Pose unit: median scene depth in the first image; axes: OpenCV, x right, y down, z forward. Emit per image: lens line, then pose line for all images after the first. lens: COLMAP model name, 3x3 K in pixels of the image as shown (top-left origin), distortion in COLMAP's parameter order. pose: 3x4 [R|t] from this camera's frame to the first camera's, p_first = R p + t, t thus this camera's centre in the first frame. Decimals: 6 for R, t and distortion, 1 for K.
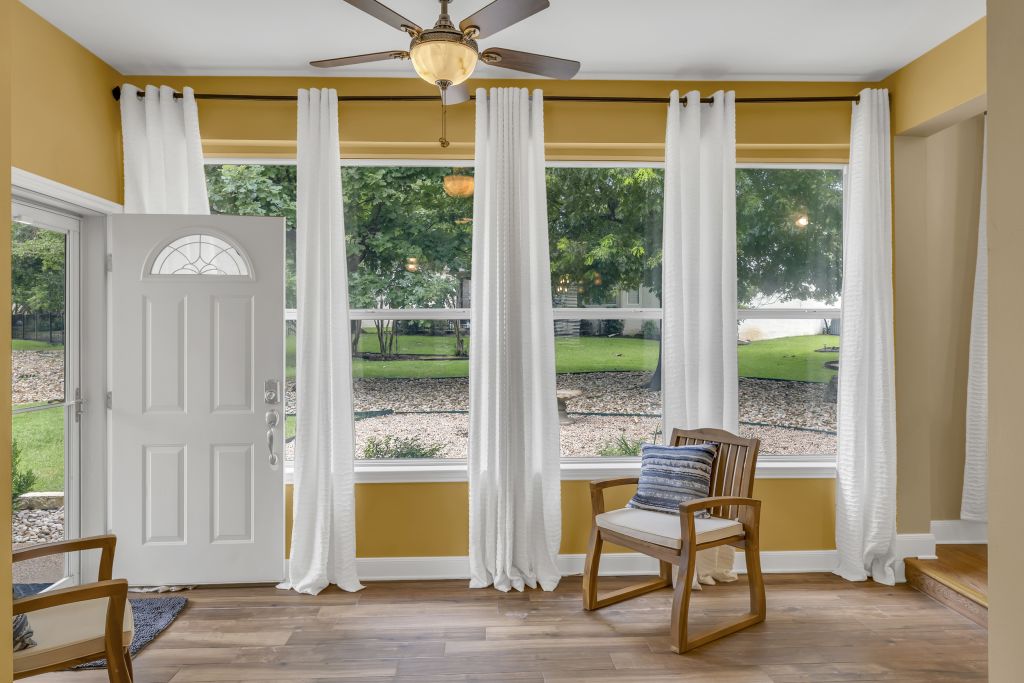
lens RADIAL K [[664.4, 0, 504.0], [0, 664.4, 330.7], [0, 0, 1]] dist [0.009286, 0.001969]
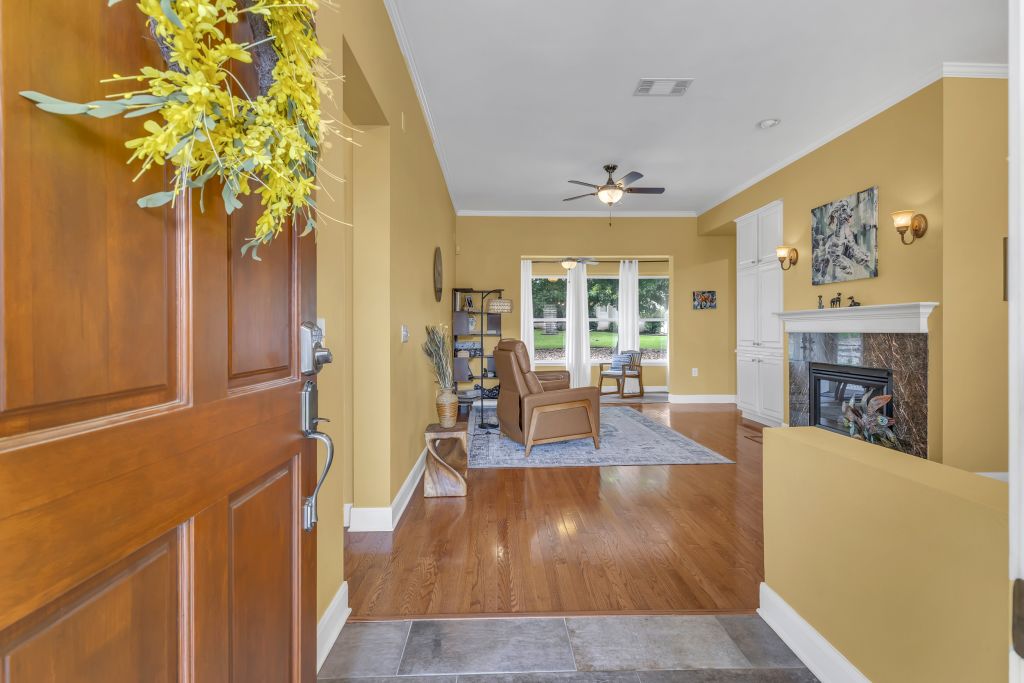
lens RADIAL K [[466.6, 0, 512.6], [0, 466.6, 332.0], [0, 0, 1]] dist [0.000029, -0.001984]
pose [[0.999968, 0.001085, 0.007982, -0.365080], [-0.001140, 0.999976, 0.006786, 0.024271], [-0.007975, -0.006794, 0.999945, -1.571547]]
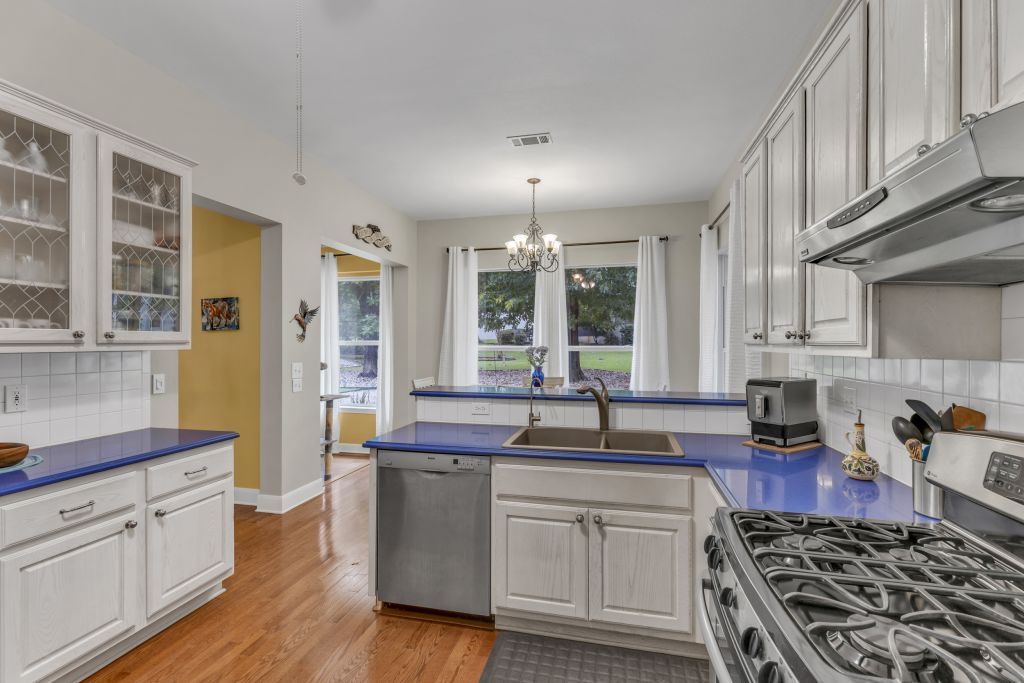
lens RADIAL K [[466.6, 0, 509.1], [0, 466.6, 337.7], [0, 0, 1]] dist [0.000029, -0.001984]
pose [[0.965901, 0.005757, -0.258846, 1.412817], [-0.004082, 0.999967, 0.007006, -0.054238], [0.258878, -0.005711, 0.965893, -0.477466]]
